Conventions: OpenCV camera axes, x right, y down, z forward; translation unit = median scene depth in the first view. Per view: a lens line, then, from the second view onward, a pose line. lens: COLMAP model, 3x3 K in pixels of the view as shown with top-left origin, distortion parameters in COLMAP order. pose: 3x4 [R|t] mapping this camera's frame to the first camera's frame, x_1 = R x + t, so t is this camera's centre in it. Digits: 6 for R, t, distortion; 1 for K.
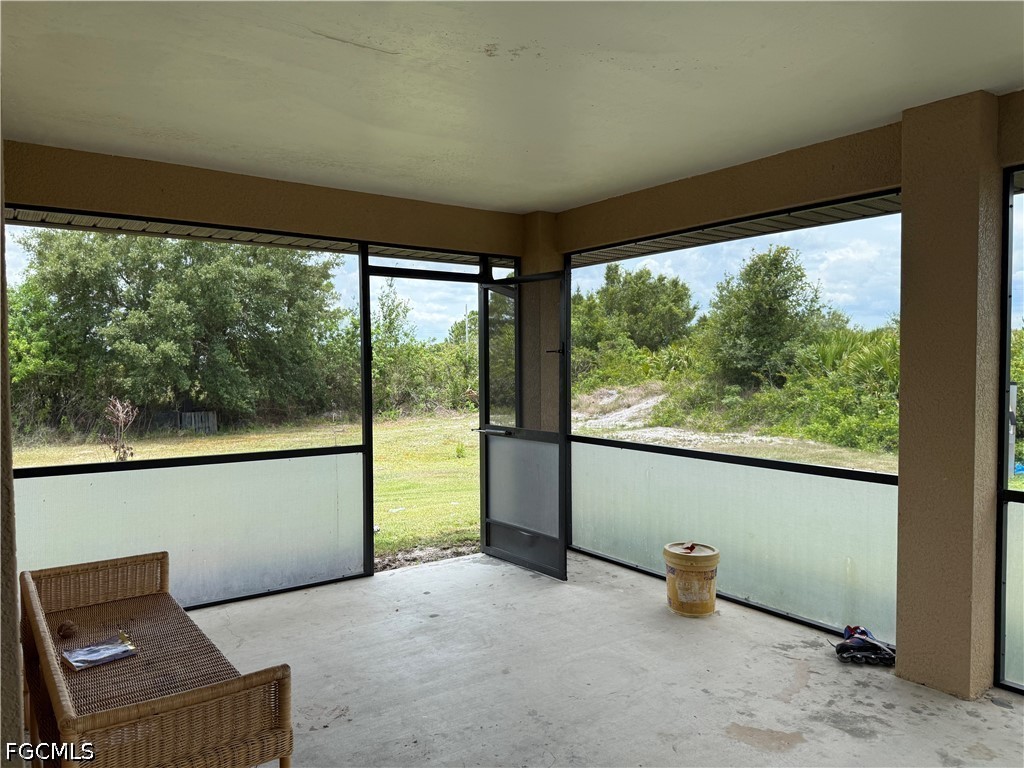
lens RADIAL K [[753.7, 0, 512.8], [0, 753.7, 379.0], [0, 0, 1]] dist [0.115635, -0.046285]
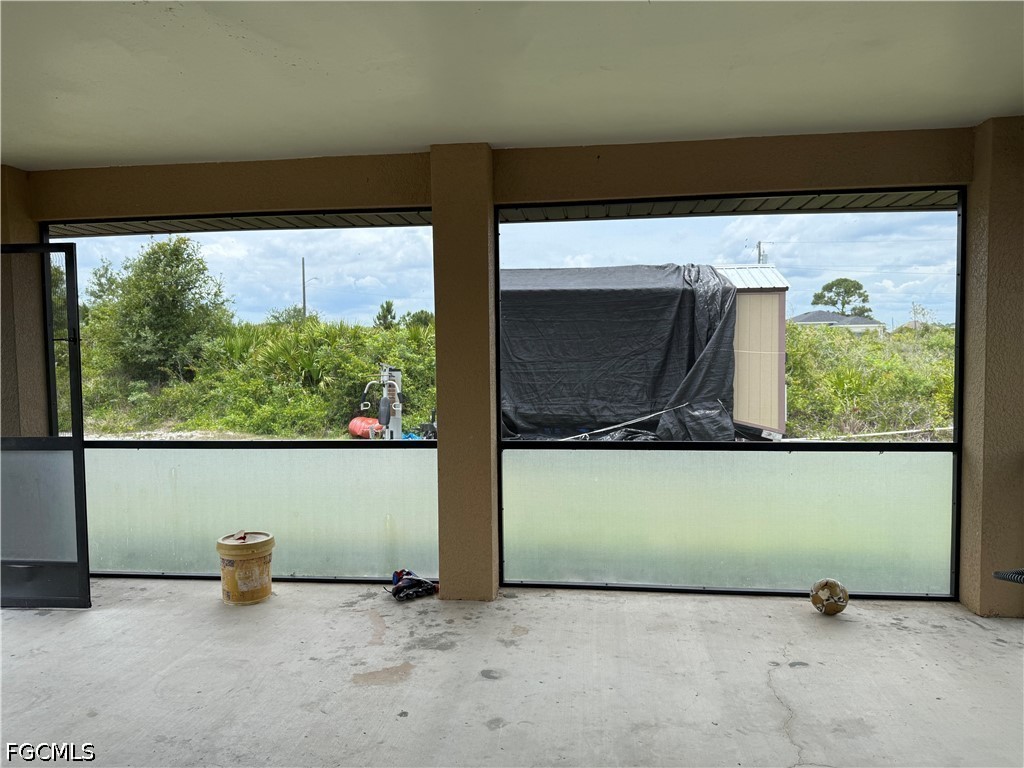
lens RADIAL K [[753.7, 0, 506.4], [0, 753.7, 377.6], [0, 0, 1]] dist [0.115635, -0.046285]
pose [[0.721130, -0.036032, 0.691863, -0.207403], [0.032083, 0.999312, 0.018603, 0.005244], [-0.692057, 0.008782, 0.721790, 0.037496]]
